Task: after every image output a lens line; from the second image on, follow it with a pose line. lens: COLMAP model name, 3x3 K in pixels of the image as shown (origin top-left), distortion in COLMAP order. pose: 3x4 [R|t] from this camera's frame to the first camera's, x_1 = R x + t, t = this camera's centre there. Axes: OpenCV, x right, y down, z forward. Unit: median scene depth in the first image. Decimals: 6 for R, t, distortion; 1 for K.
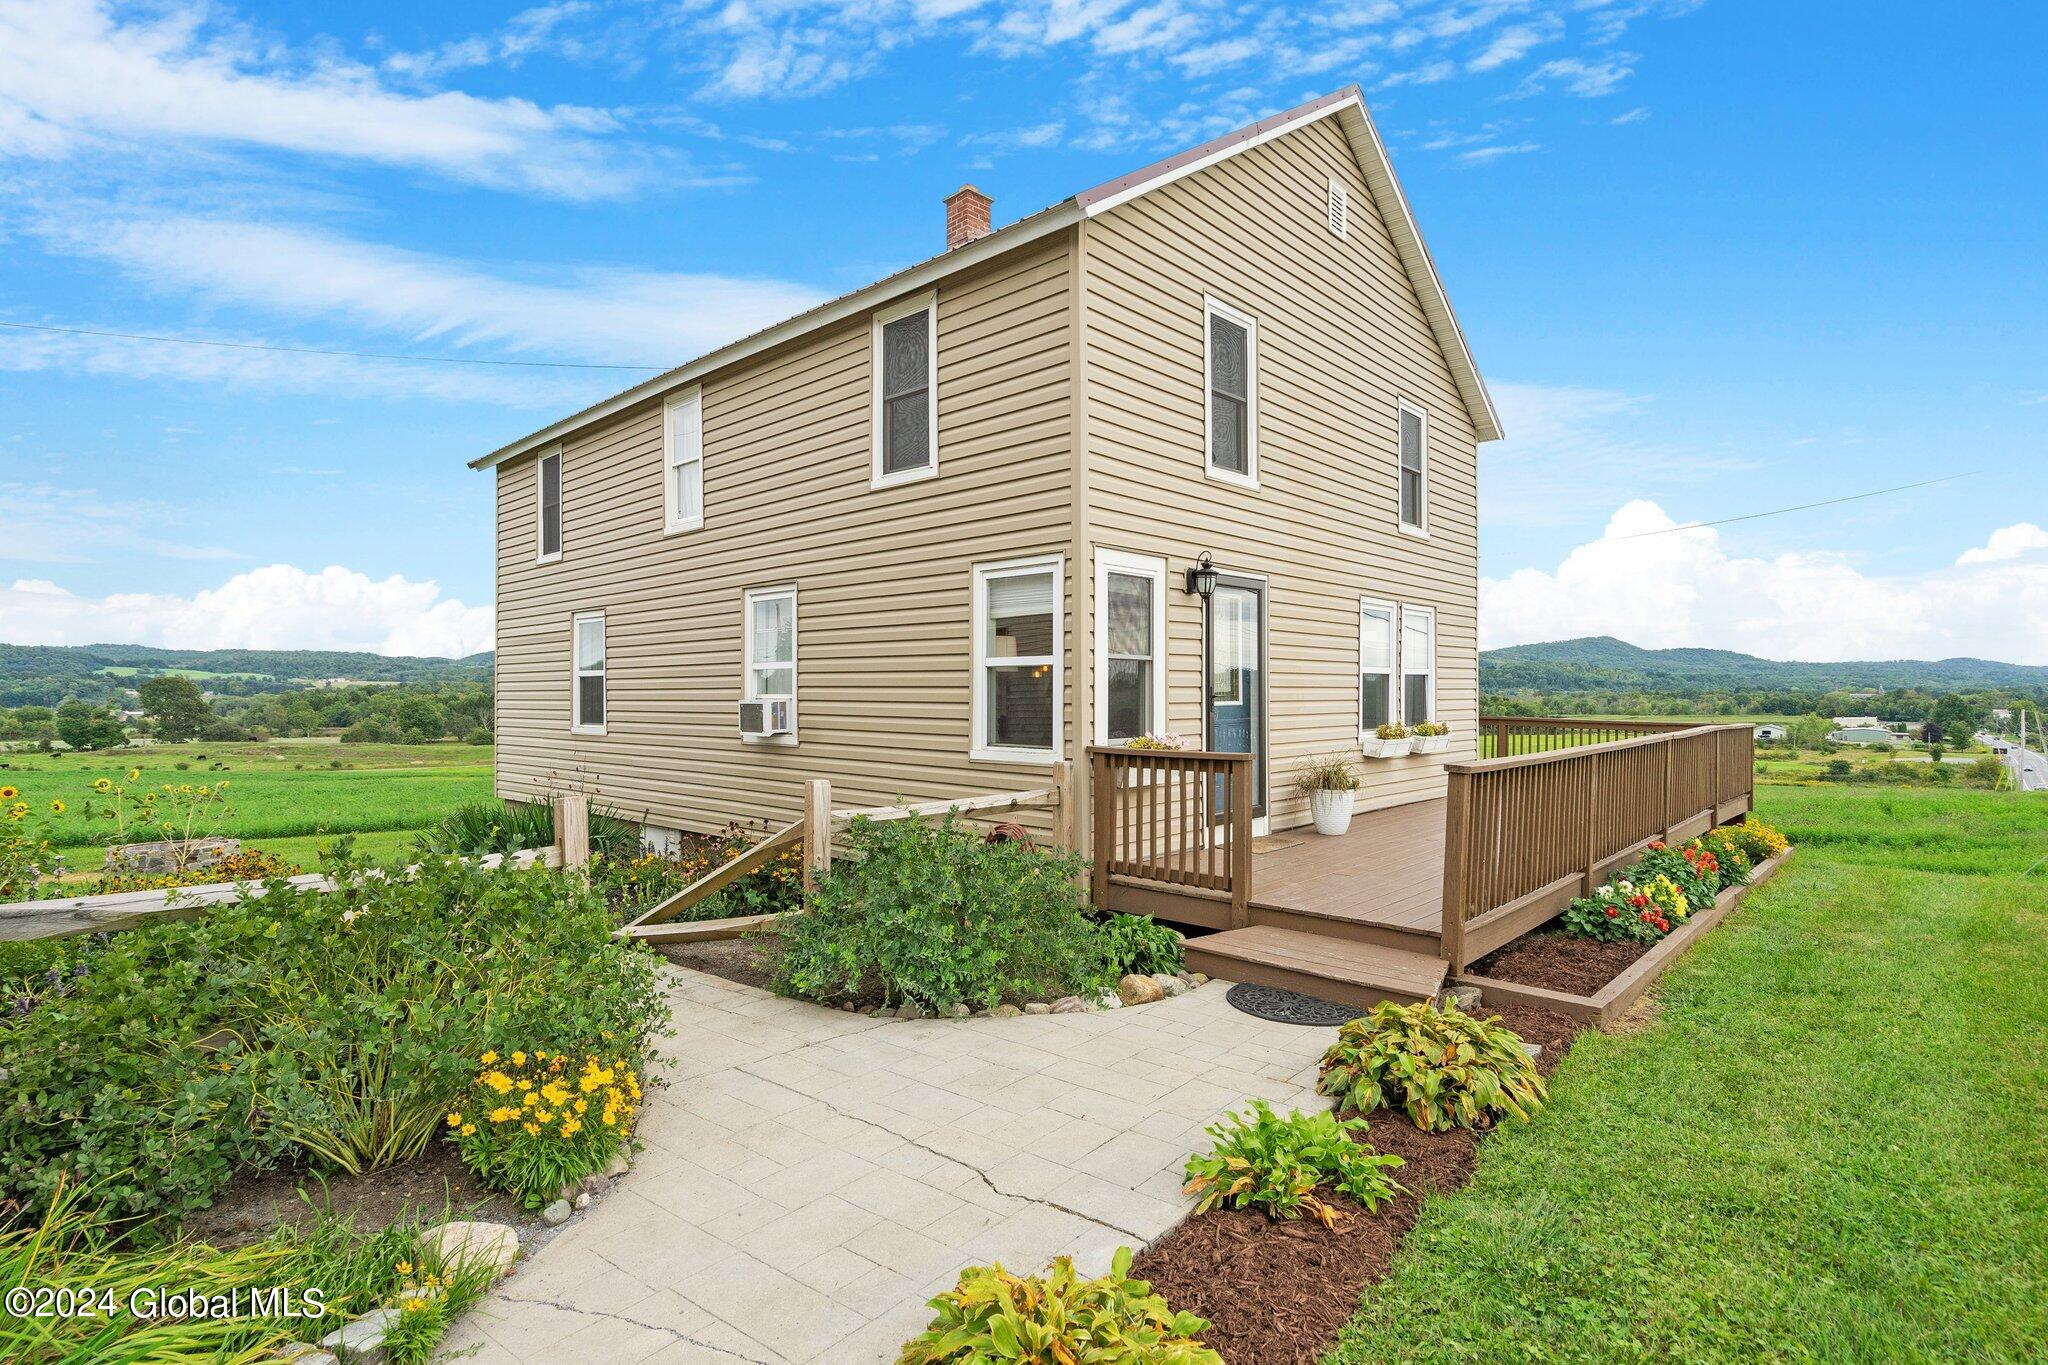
lens RADIAL K [[1007.6, 0, 1026.0], [0, 1007.6, 691.1], [0, 0, 1]] dist [0.000150, -0.000012]
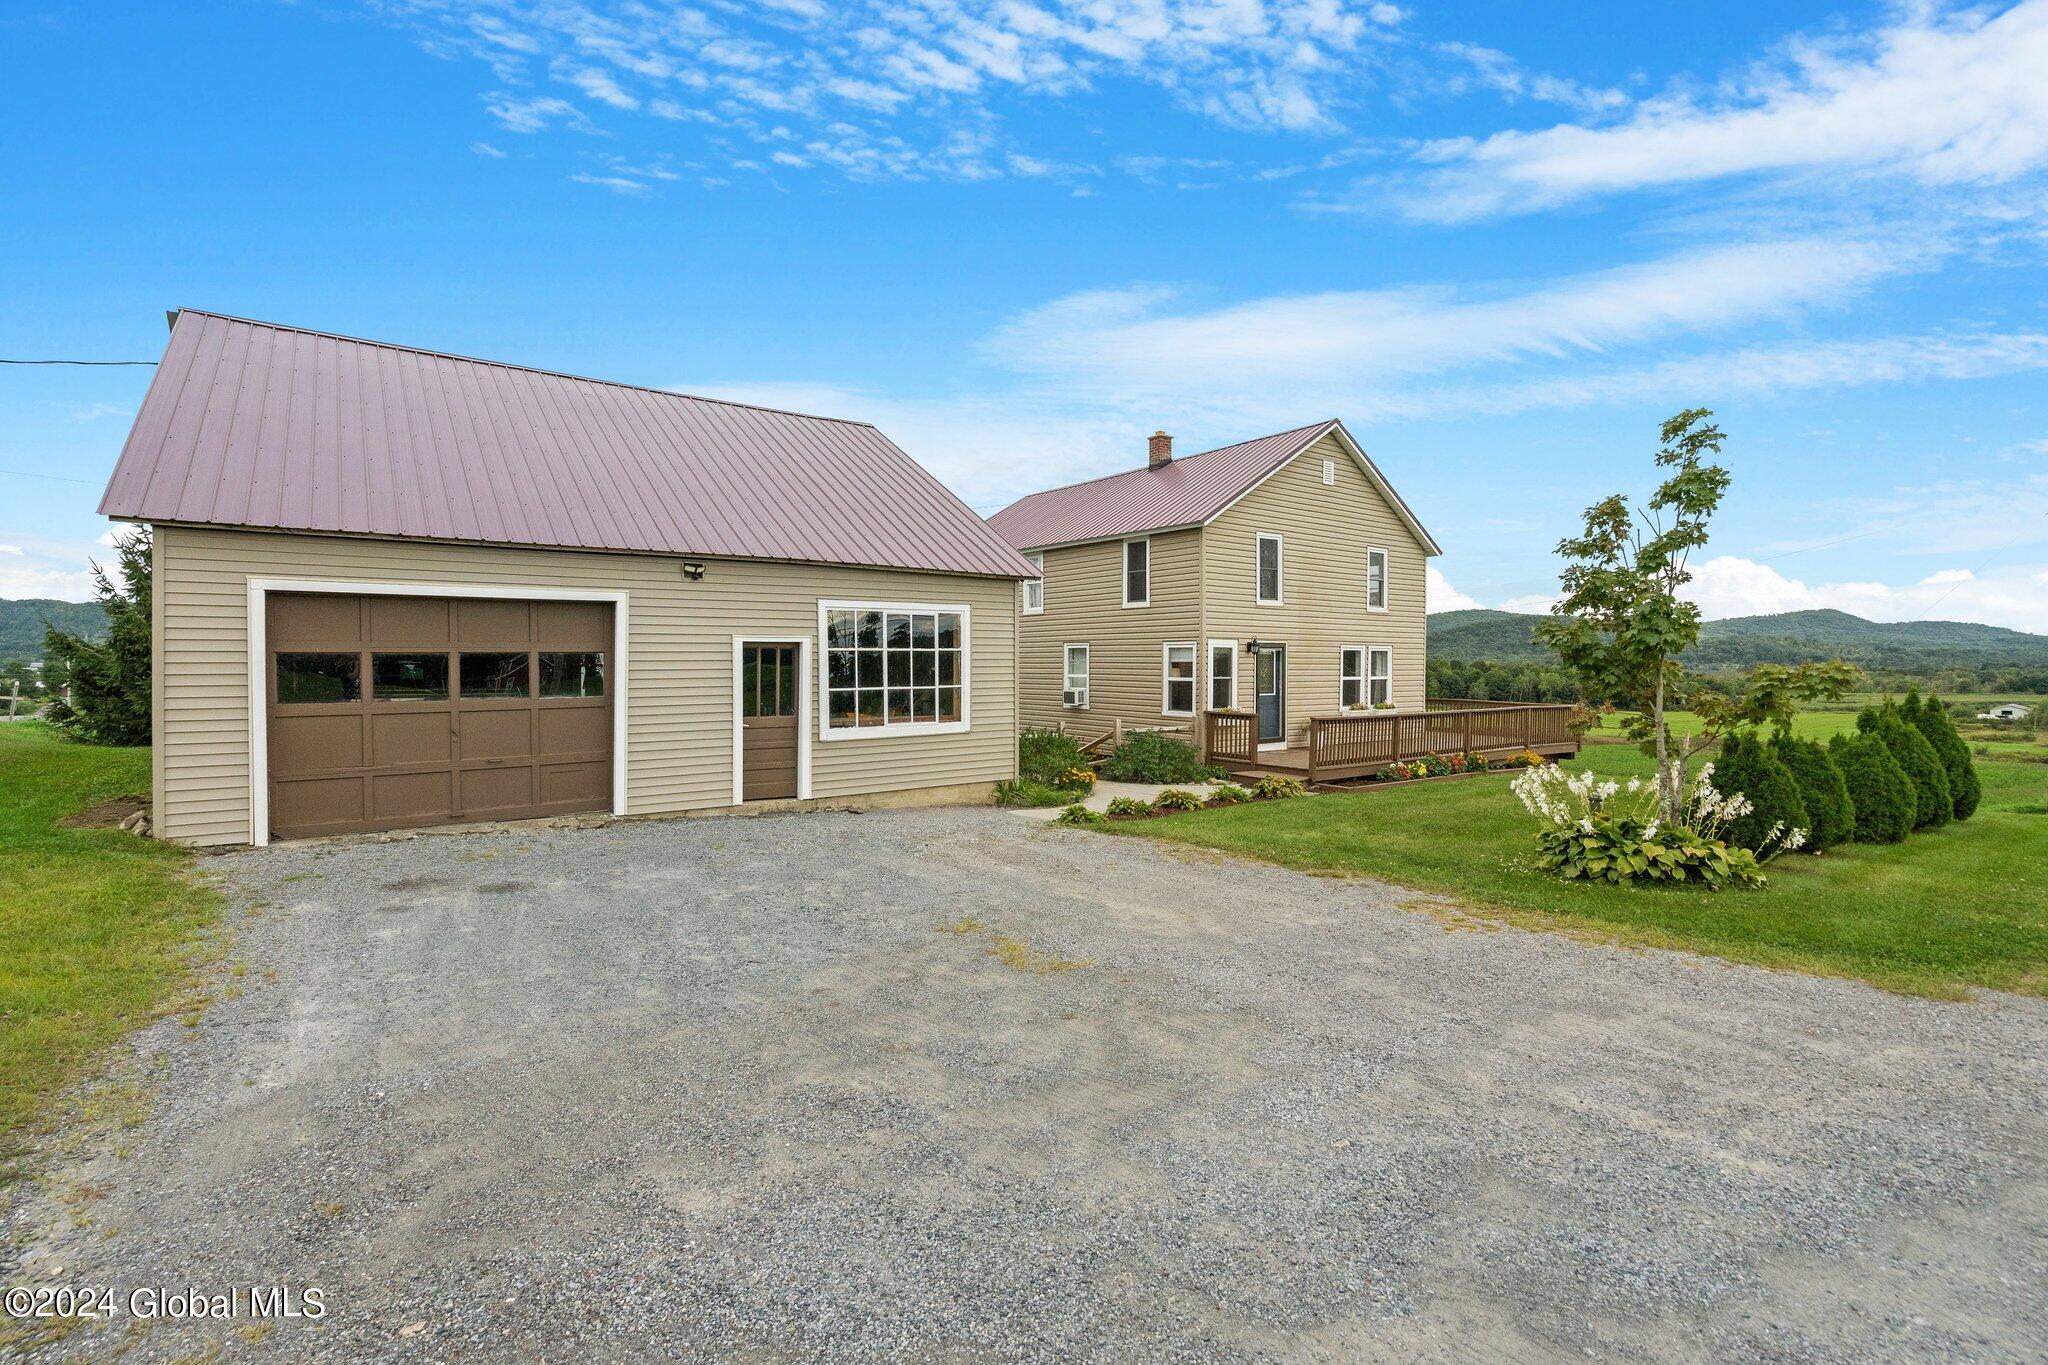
lens RADIAL K [[939.8, 0, 1026.4], [0, 939.8, 675.4], [0, 0, 1]] dist [-0.002050, 0.000032]
pose [[0.982357, 0.006940, -0.186885, 0.052156], [-0.004484, 0.999898, 0.013562, -0.063978], [0.186960, -0.012485, 0.982288, -1.388360]]
